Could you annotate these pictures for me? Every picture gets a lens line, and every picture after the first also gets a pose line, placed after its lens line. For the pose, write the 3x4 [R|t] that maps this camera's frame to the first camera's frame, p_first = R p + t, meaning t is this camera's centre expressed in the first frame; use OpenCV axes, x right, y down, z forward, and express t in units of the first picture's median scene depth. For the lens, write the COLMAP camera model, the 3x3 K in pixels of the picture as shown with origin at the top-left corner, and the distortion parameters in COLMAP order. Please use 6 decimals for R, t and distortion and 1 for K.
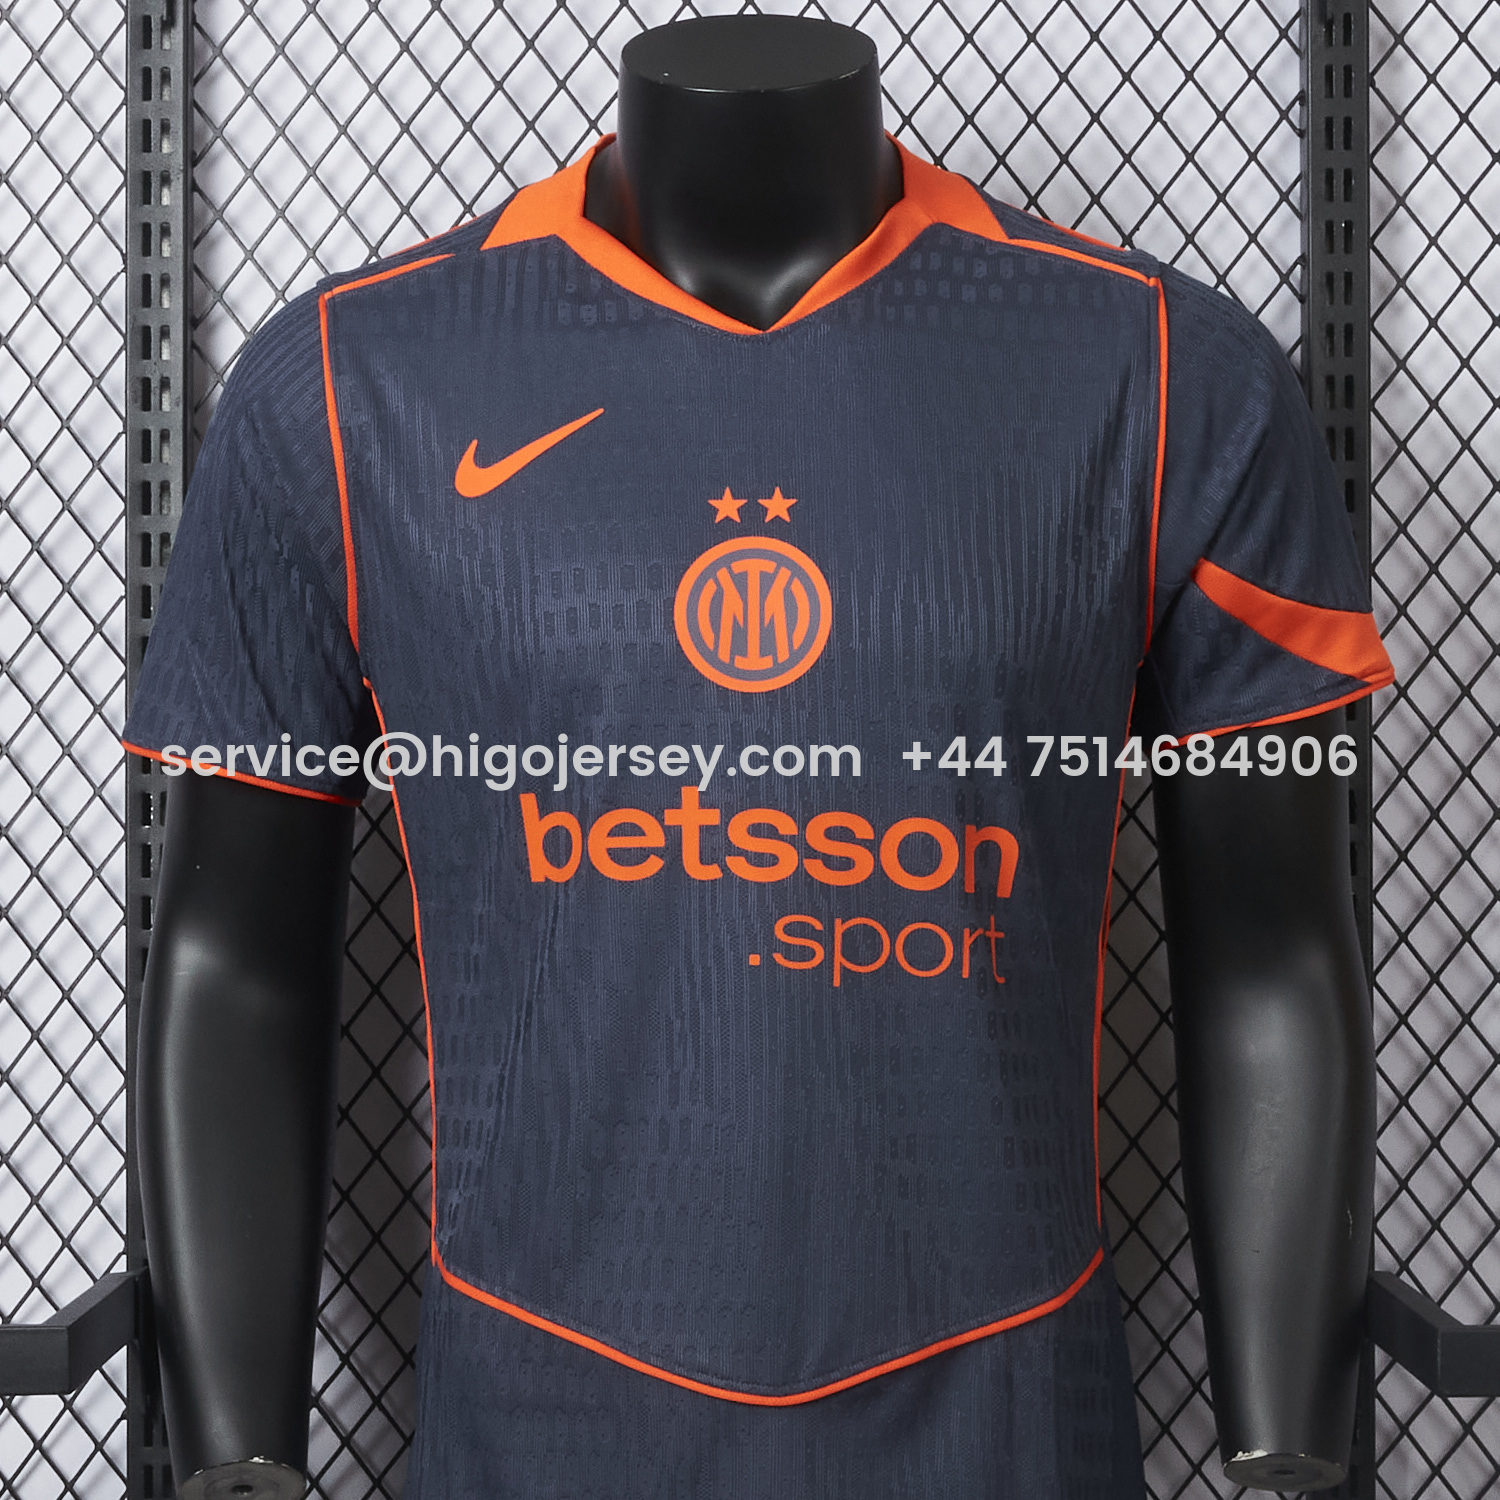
lens RADIAL K [[3282.1, 0, 750.0], [0, 3282.1, 750.0], [0, 0, 1]] dist [-0.237668, 0.331470]
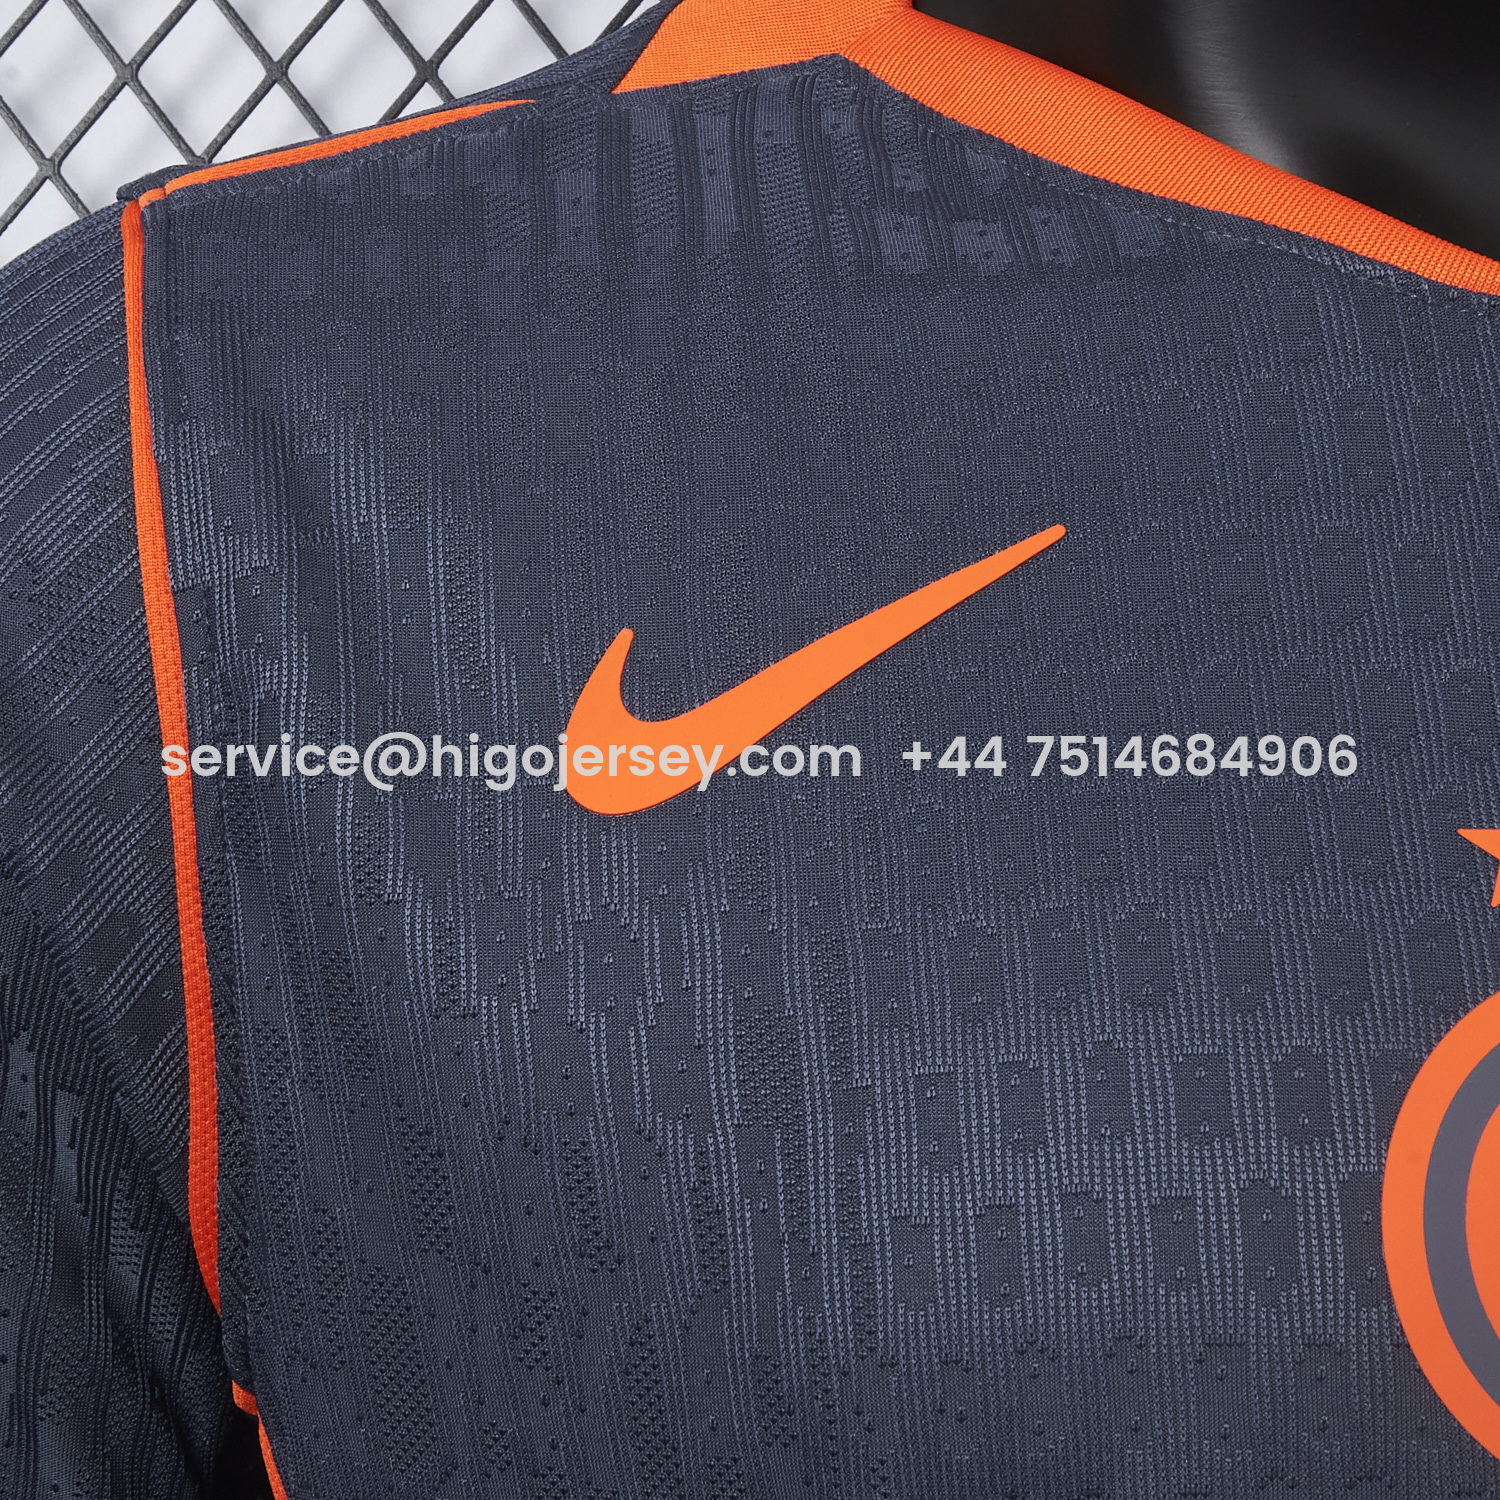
lens RADIAL K [[3080.5, 0, 750.0], [0, 3080.5, 750.0], [0, 0, 1]] dist [-0.067633, -0.075202]
pose [[0.998260, 0.011600, 0.057806, -0.091354], [-0.003814, 0.991107, -0.133016, -0.046981], [-0.058835, 0.132564, 0.989427, 0.737508]]
